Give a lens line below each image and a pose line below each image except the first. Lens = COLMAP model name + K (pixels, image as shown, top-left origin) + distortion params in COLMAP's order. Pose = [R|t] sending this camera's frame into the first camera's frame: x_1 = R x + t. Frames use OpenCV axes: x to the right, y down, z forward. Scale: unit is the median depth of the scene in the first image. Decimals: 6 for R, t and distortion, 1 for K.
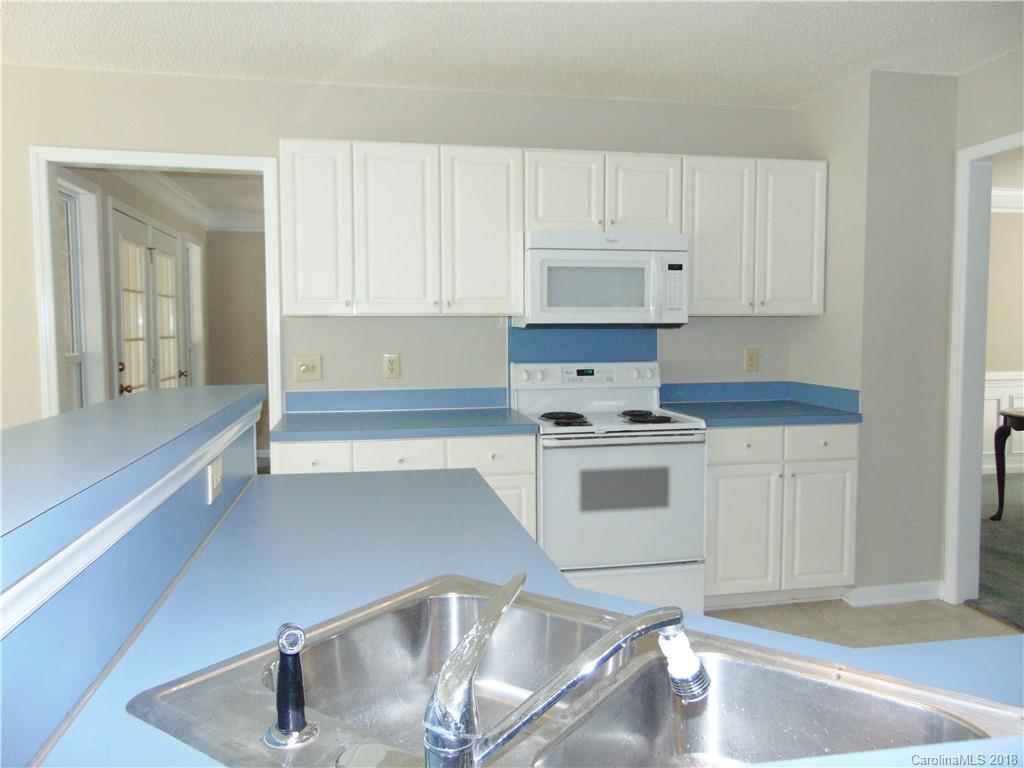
lens RADIAL K [[759.0, 0, 508.2], [0, 759.0, 379.0], [0, 0, 1]] dist [-0.036554, 0.065938]
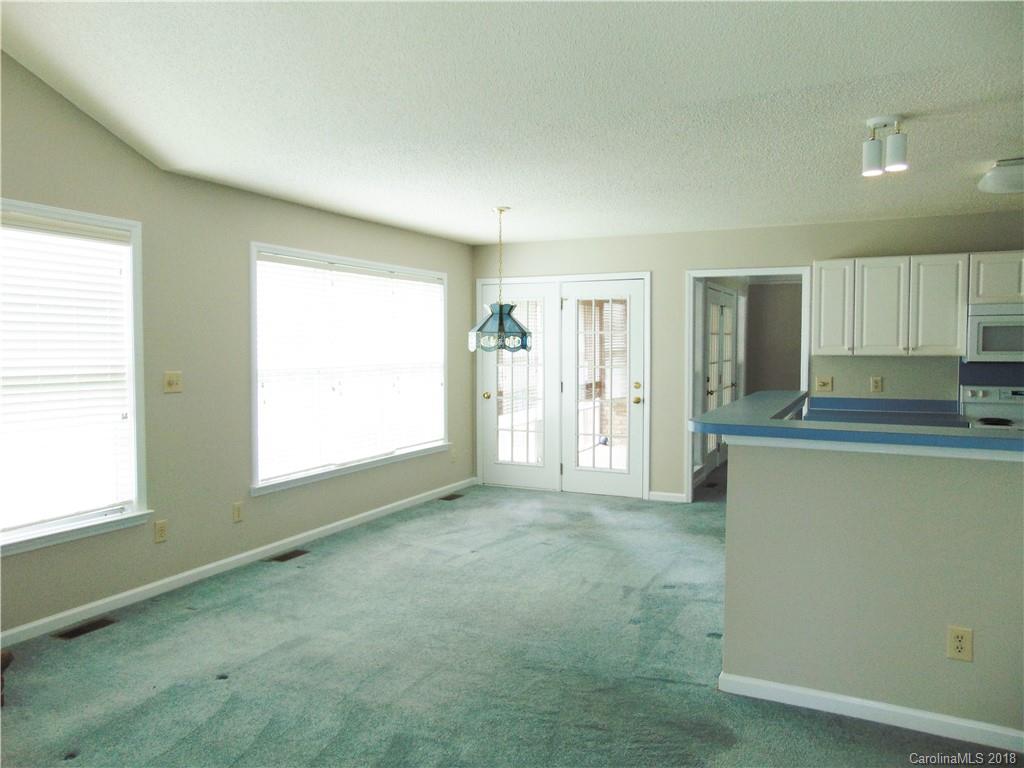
lens RADIAL K [[759.0, 0, 508.2], [0, 759.0, 379.0], [0, 0, 1]] dist [-0.036554, 0.065938]
pose [[0.803051, 0.029701, -0.595170, 0.185360], [-0.039344, 0.999221, -0.003221, 0.008015], [0.594610, 0.026003, 0.803593, -0.824489]]
